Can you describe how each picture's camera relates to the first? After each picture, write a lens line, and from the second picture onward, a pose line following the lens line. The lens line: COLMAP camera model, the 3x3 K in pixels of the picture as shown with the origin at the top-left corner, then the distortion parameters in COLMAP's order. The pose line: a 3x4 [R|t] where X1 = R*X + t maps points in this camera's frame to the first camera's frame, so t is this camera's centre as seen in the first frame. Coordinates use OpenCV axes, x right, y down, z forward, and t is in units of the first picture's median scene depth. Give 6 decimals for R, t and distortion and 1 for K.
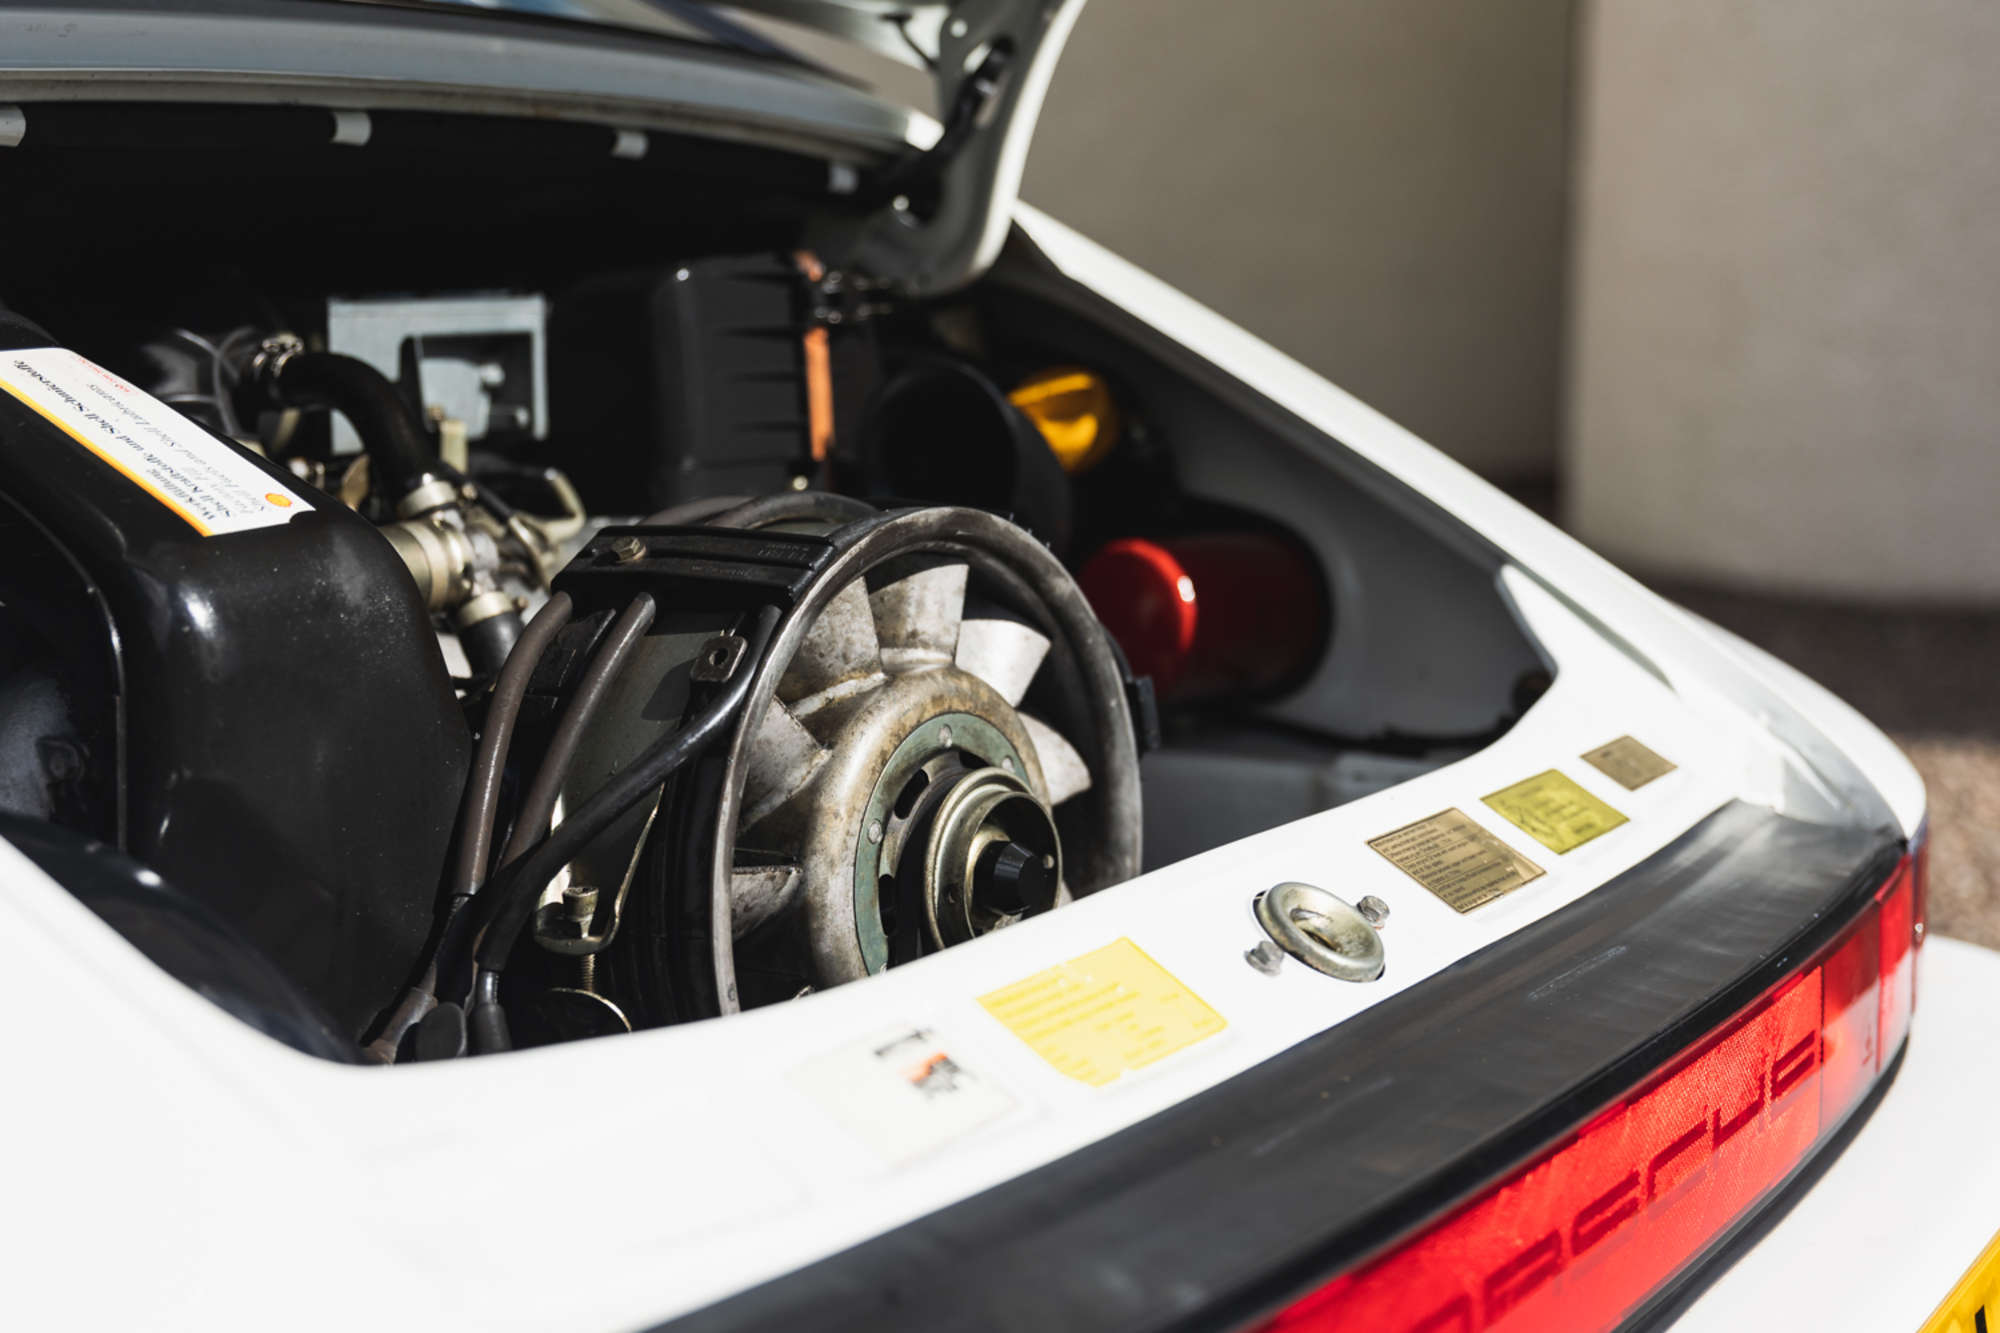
lens RADIAL K [[2787.7, 0, 1000.0], [0, 2787.7, 666.5], [0, 0, 1]] dist [-0.013965, 0.025983]
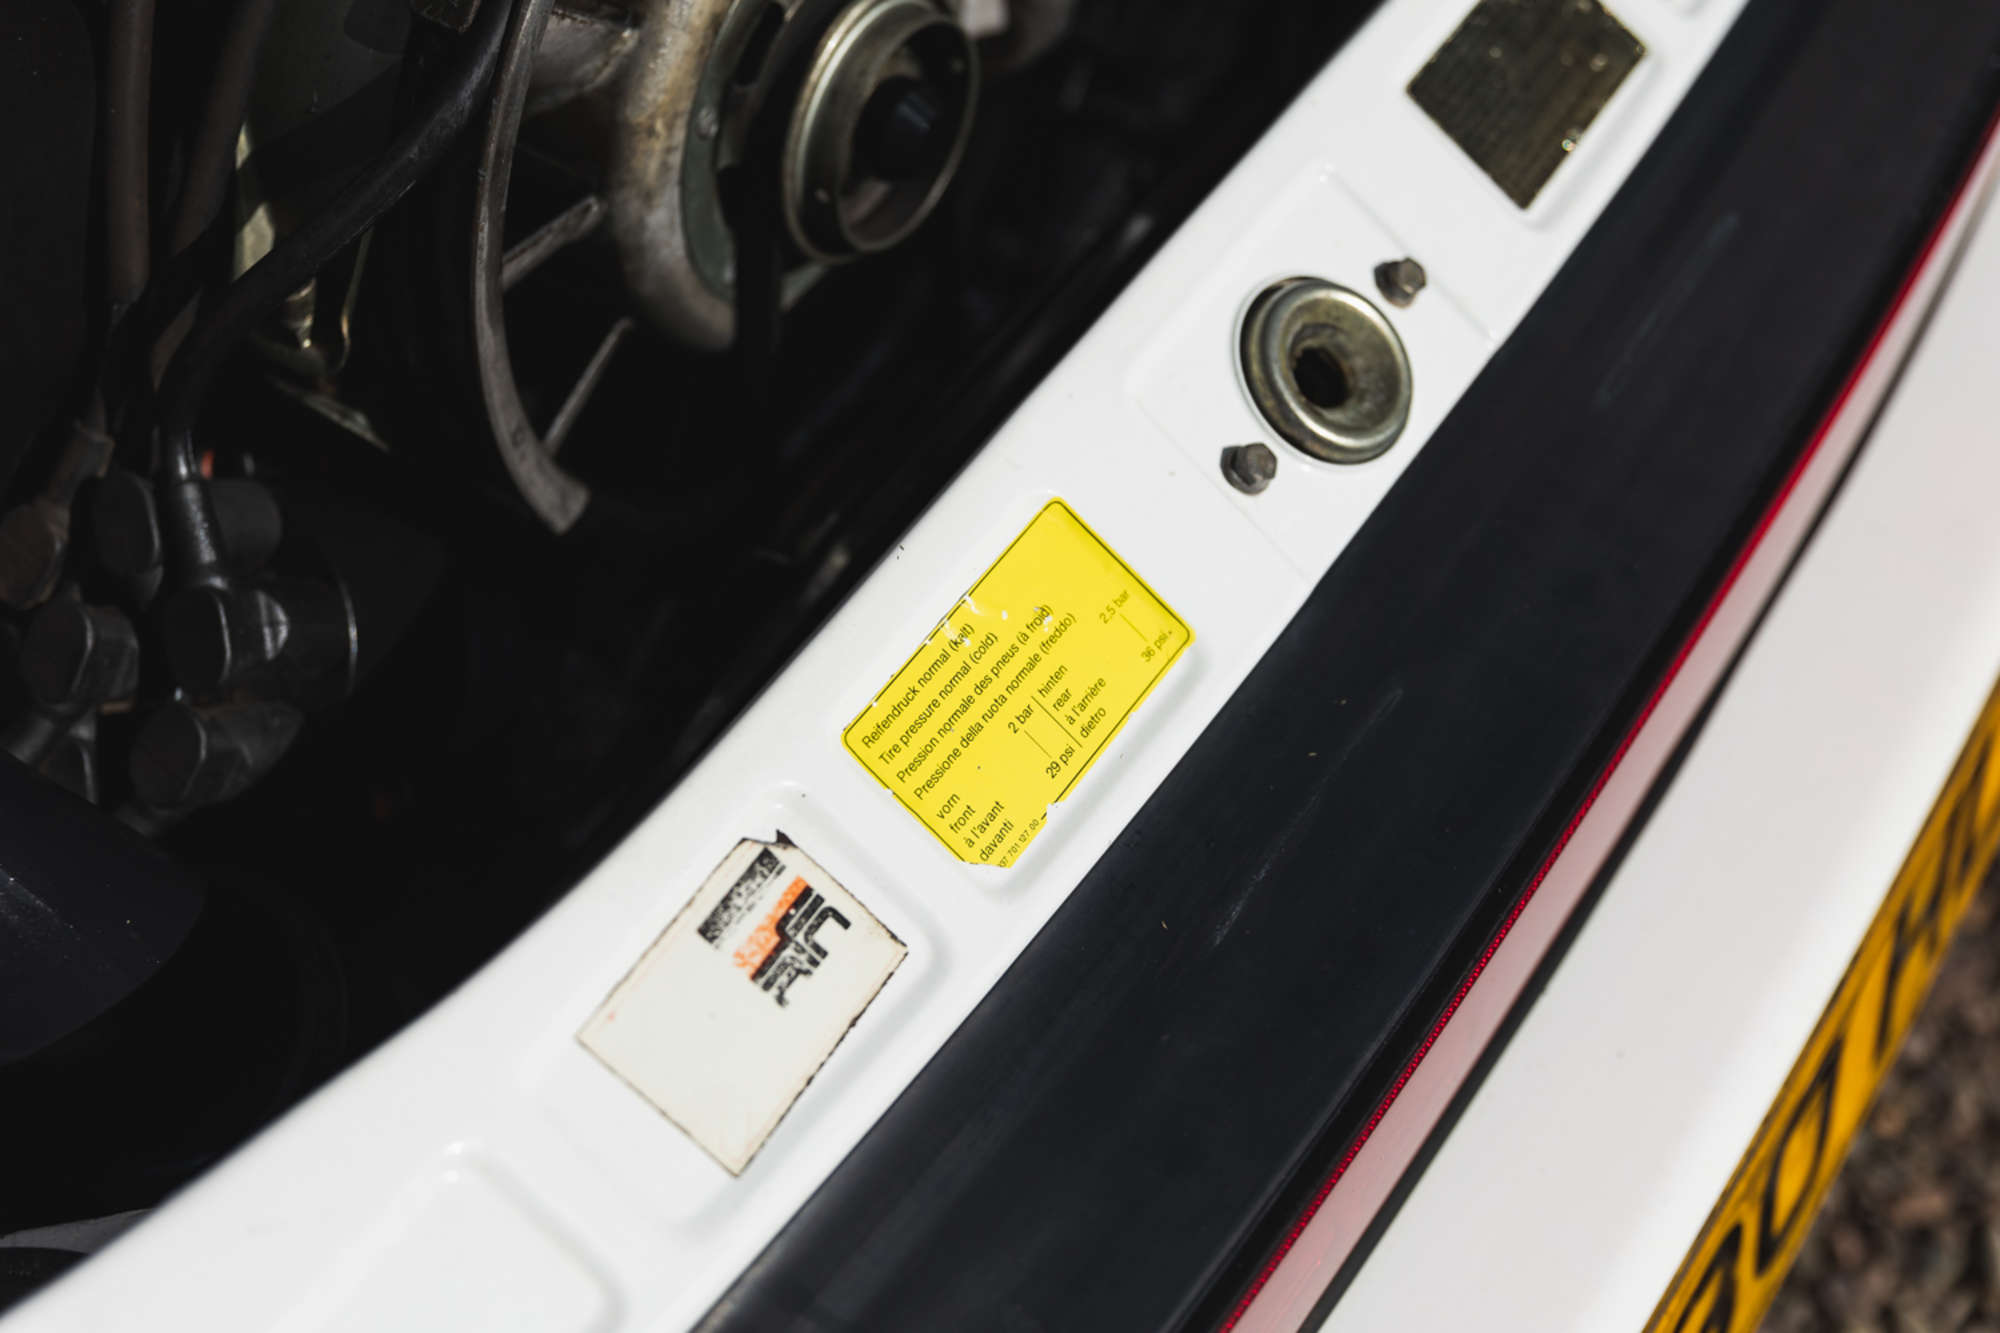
lens RADIAL K [[2652.3, 0, 1000.0], [0, 2652.3, 666.5], [0, 0, 1]] dist [-0.017250, -0.014846]
pose [[0.999384, 0.006755, 0.034428, 0.005999], [-0.028914, 0.714379, 0.699161, -0.305612], [-0.019872, -0.699726, 0.714134, 0.426143]]
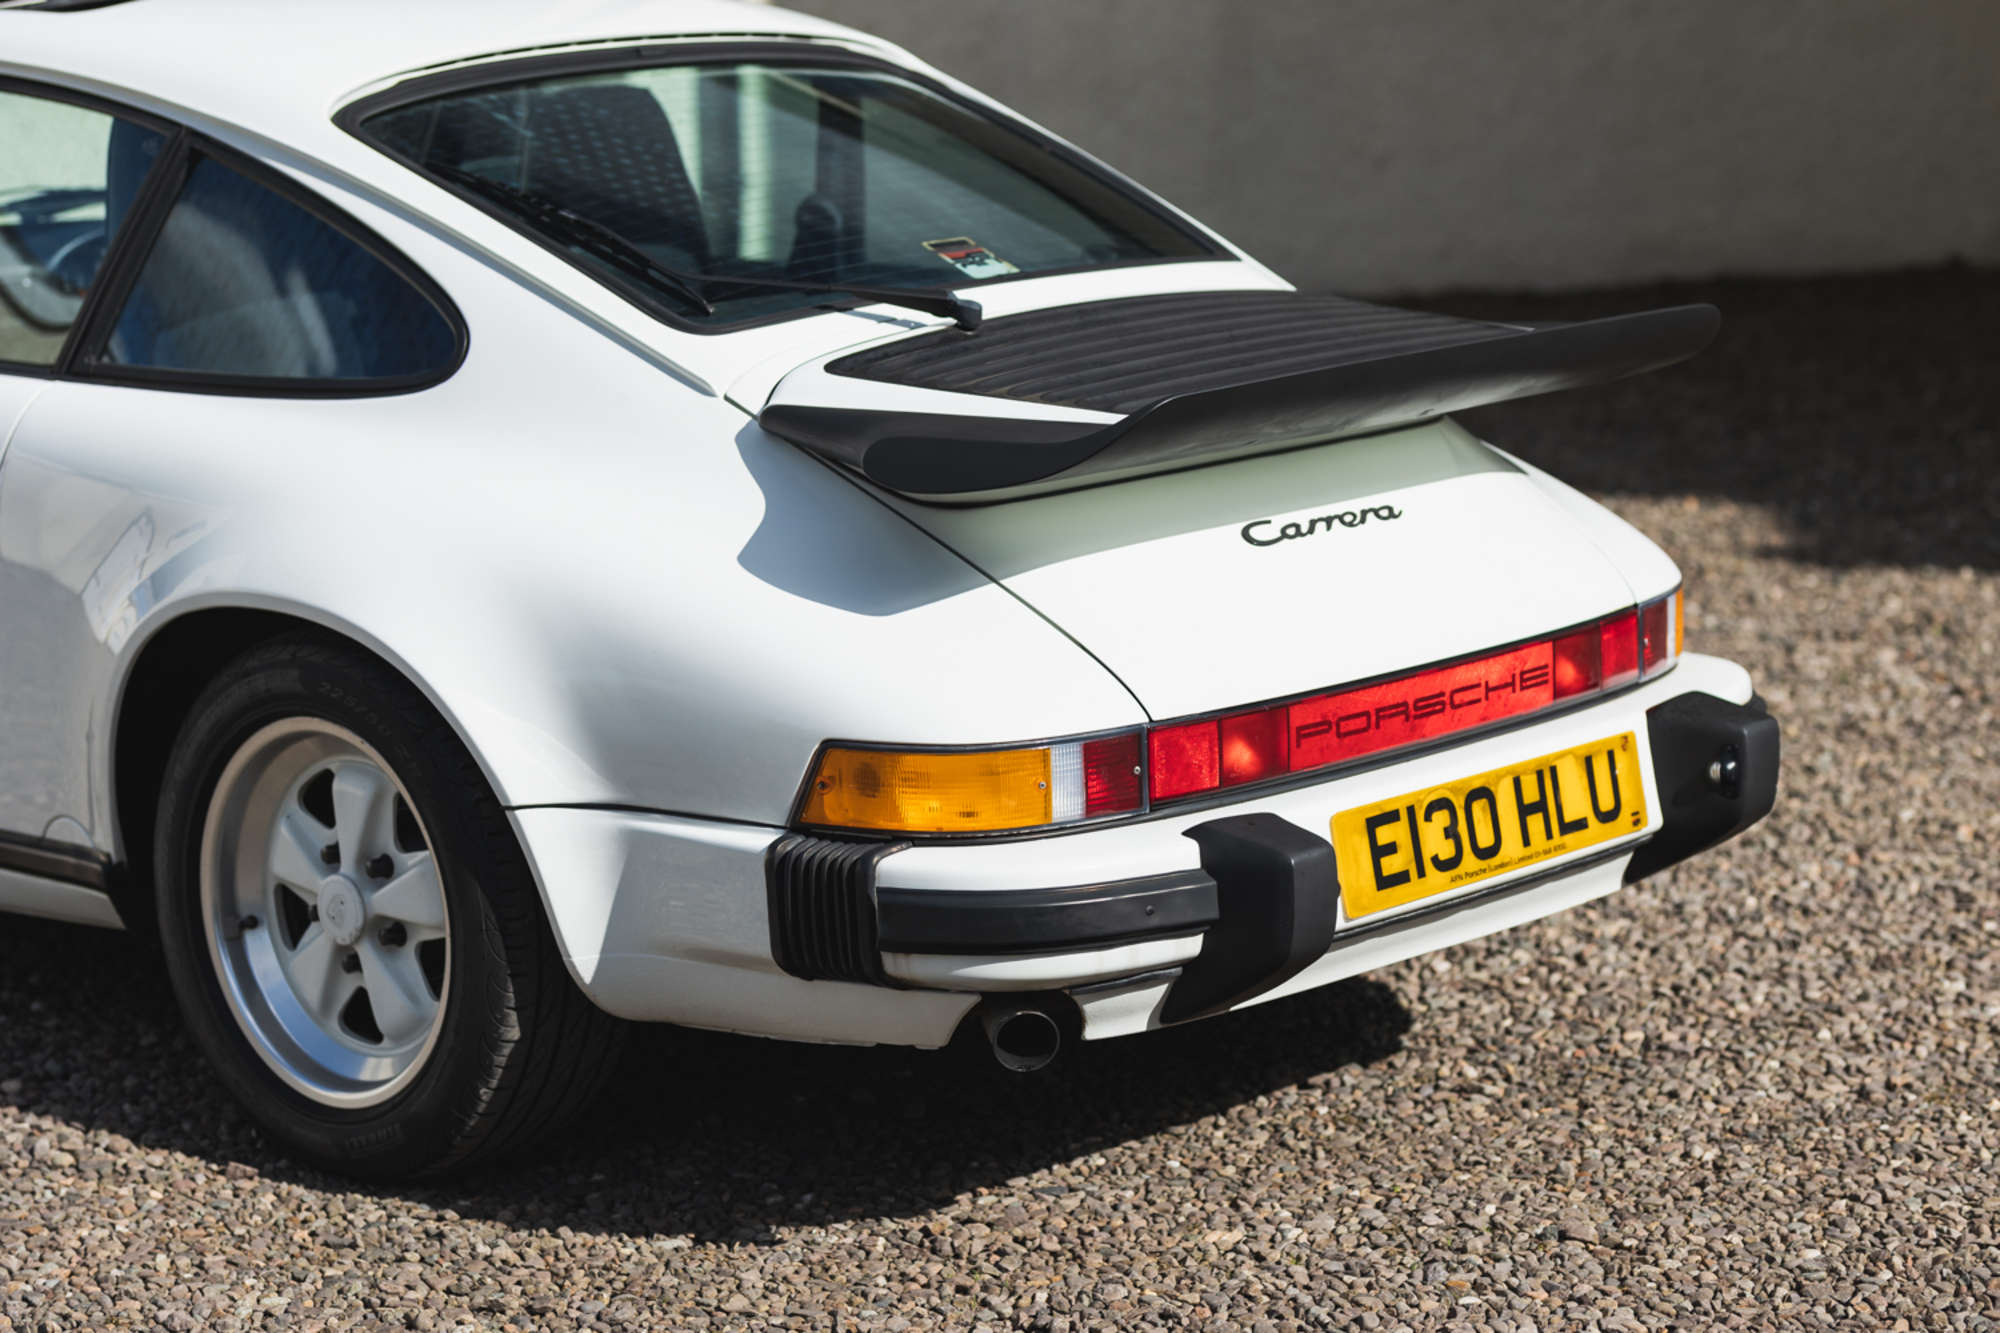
lens RADIAL K [[4846.5, 0, 1000.0], [0, 4846.5, 666.5], [0, 0, 1]] dist [-0.012769, 0.901693]
pose [[0.990456, 0.016335, -0.136856, 0.440372], [-0.011250, 0.999220, 0.037850, -0.049357], [0.137367, -0.035950, 0.989868, -4.182025]]
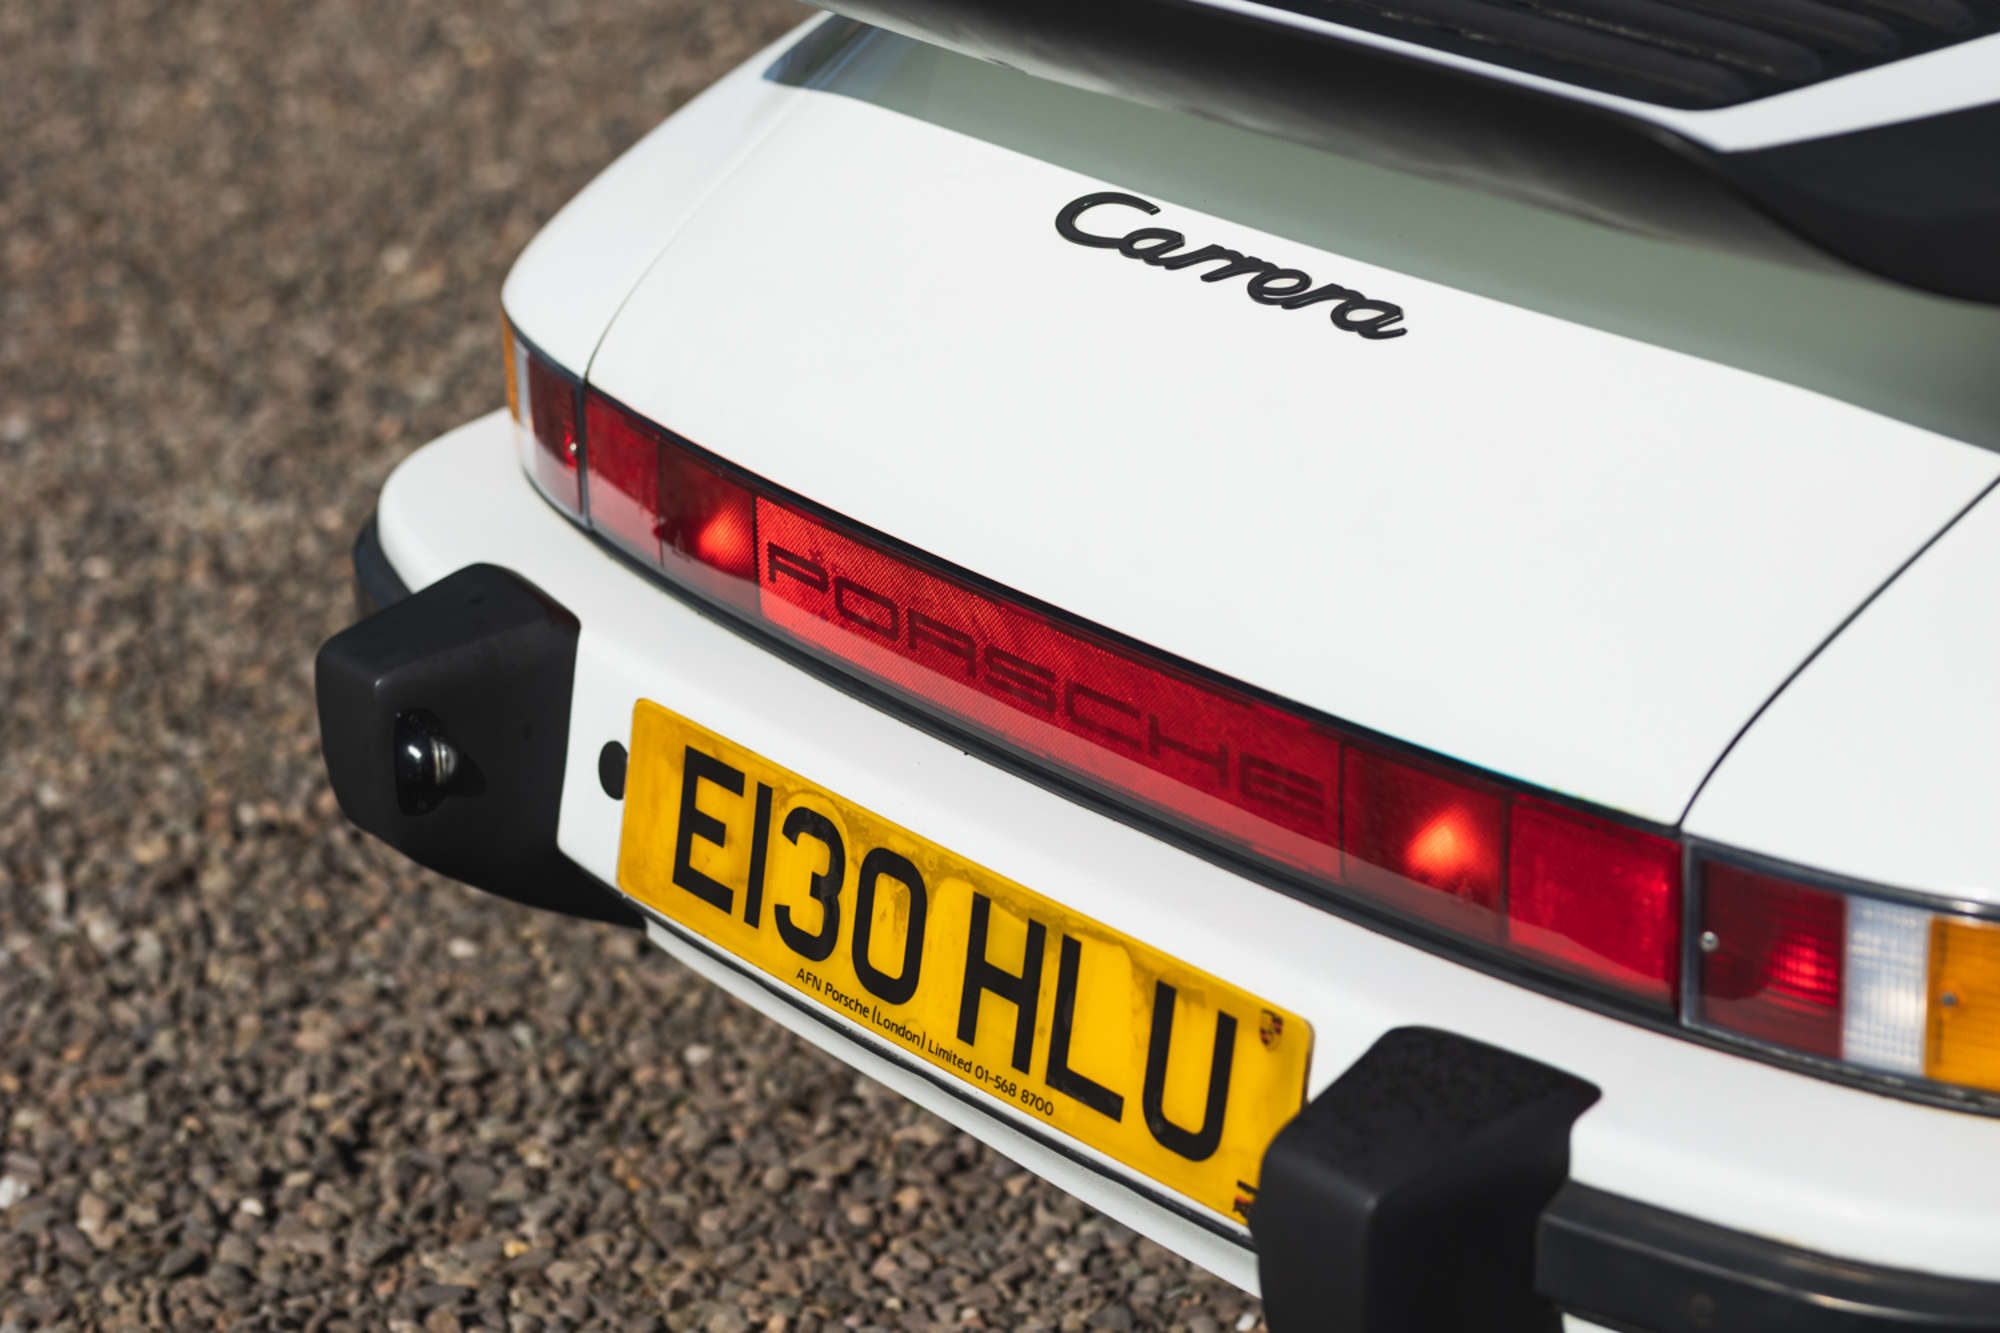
lens RADIAL K [[4846.5, 0, 1000.0], [0, 4846.5, 666.5], [0, 0, 1]] dist [-0.012769, 0.901693]
pose [[-0.296521, 0.379761, -0.876275, 2.271984], [-0.104463, 0.899137, 0.425018, -0.834140], [0.949296, 0.217565, -0.226941, 1.414323]]
